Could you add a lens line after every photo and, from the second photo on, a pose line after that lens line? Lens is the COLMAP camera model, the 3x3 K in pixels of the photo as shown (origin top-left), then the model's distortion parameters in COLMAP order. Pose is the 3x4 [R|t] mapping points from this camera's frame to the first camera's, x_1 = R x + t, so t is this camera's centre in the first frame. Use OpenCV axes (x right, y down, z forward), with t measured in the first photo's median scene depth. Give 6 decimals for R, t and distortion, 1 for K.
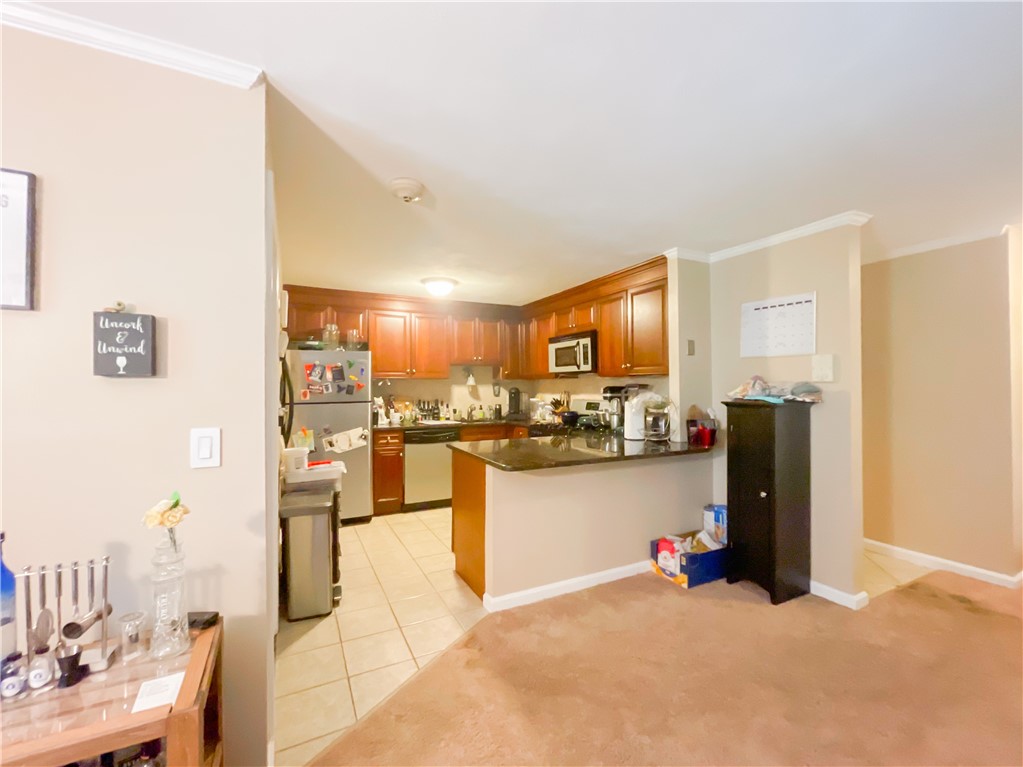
lens RADIAL K [[421.2, 0, 508.8], [0, 421.2, 384.0], [0, 0, 1]] dist [-0.000901, 0.000067]
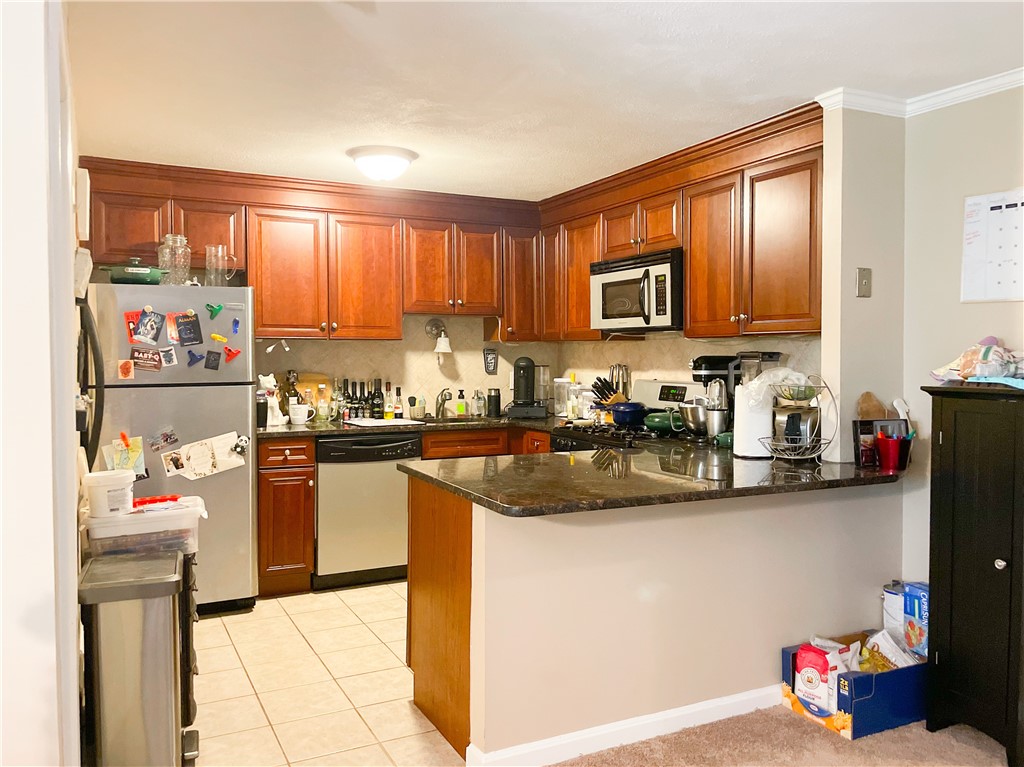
lens RADIAL K [[779.8, 0, 515.4], [0, 779.8, 386.6], [0, 0, 1]] dist [0.007828, -0.007431]
pose [[0.999986, 0.003778, 0.003703, -0.002488], [-0.003948, 0.998886, 0.047014, -0.001370], [-0.003521, -0.047028, 0.998887, 0.027293]]
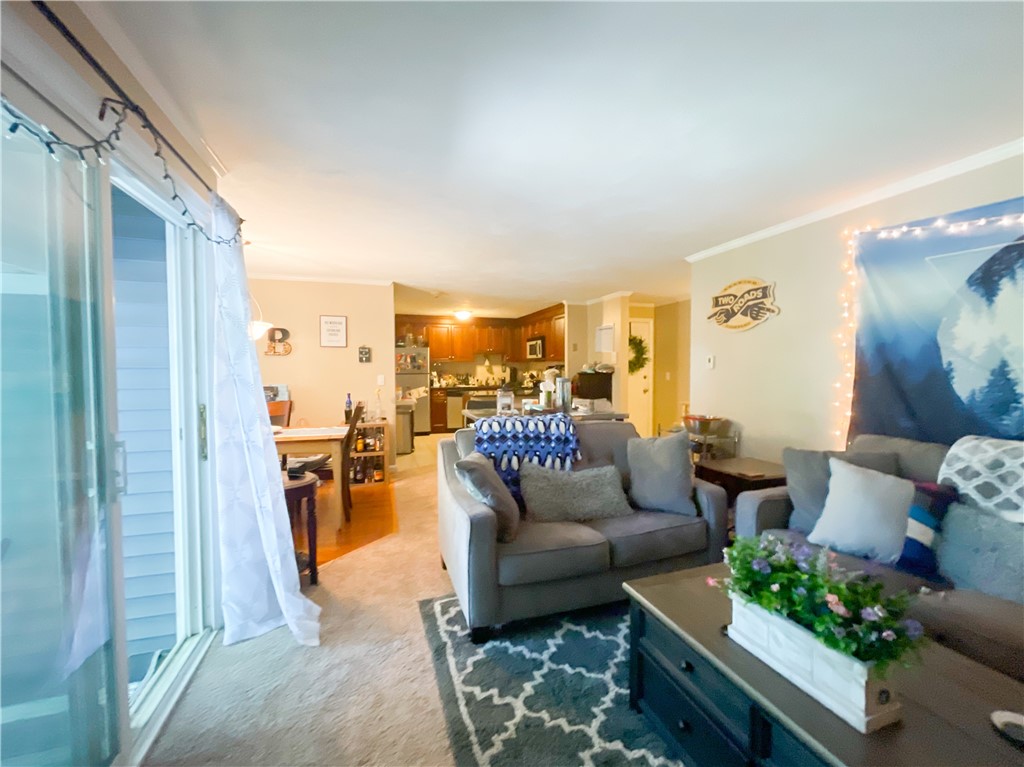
lens RADIAL K [[421.6, 0, 513.4], [0, 421.6, 385.6], [0, 0, 1]] dist [-0.000901, 0.000067]
pose [[0.988179, 0.011102, -0.152900, 0.424554], [-0.003693, 0.998809, 0.048653, 0.001350], [0.153258, -0.047513, 0.987043, -1.035466]]
